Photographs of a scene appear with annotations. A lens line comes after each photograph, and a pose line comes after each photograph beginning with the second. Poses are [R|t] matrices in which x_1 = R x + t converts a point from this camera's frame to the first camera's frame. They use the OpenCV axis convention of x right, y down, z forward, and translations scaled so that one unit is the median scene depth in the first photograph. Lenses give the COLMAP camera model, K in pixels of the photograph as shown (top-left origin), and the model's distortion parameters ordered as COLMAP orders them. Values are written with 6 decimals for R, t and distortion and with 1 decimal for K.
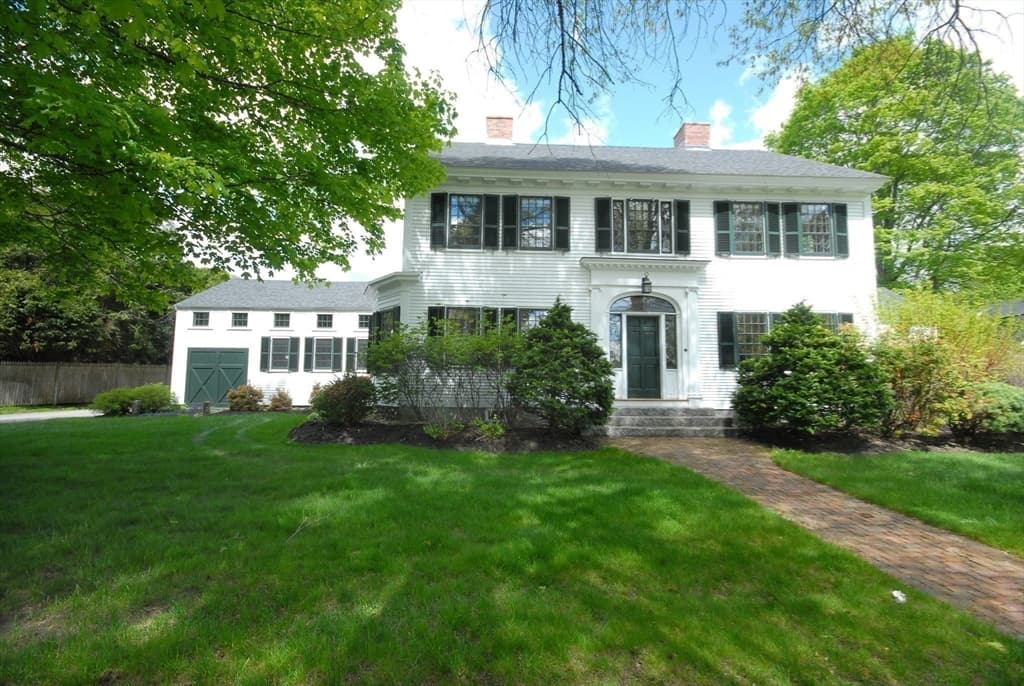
lens RADIAL K [[494.4, 0, 512.0], [0, 494.4, 343.0], [0, 0, 1]] dist [-0.037570, -0.000121]
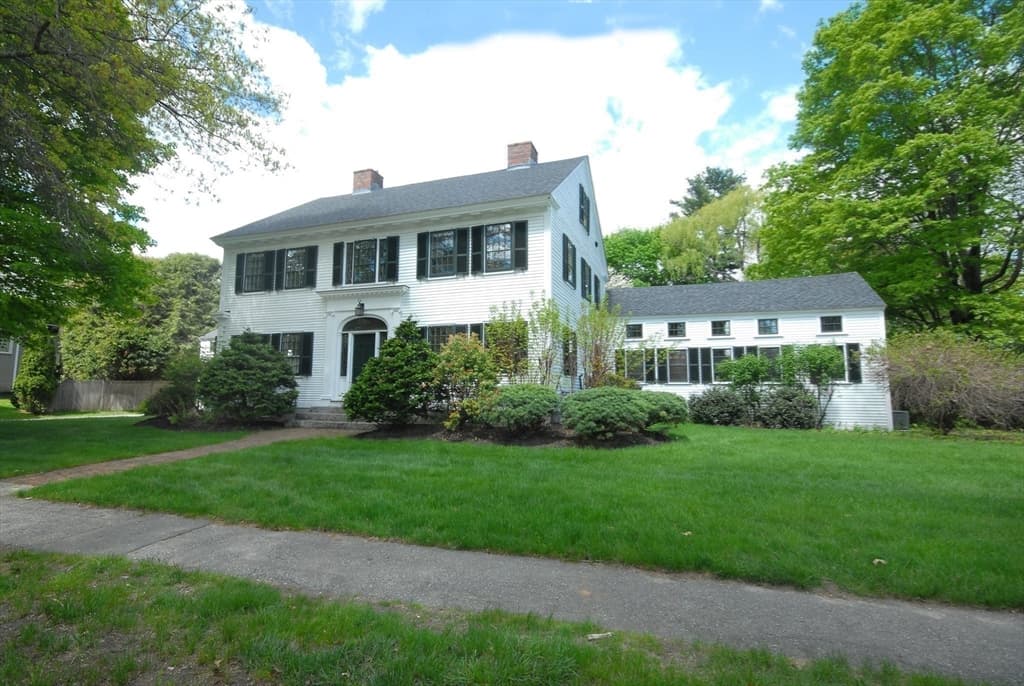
lens RADIAL K [[463.1, 0, 512.0], [0, 463.1, 343.0], [0, 0, 1]] dist [-0.000209, -0.000035]
pose [[0.948709, -0.045702, -0.312829, 0.981826], [0.038873, 0.998851, -0.028036, 0.016358], [0.313751, 0.014437, 0.949396, -0.002038]]
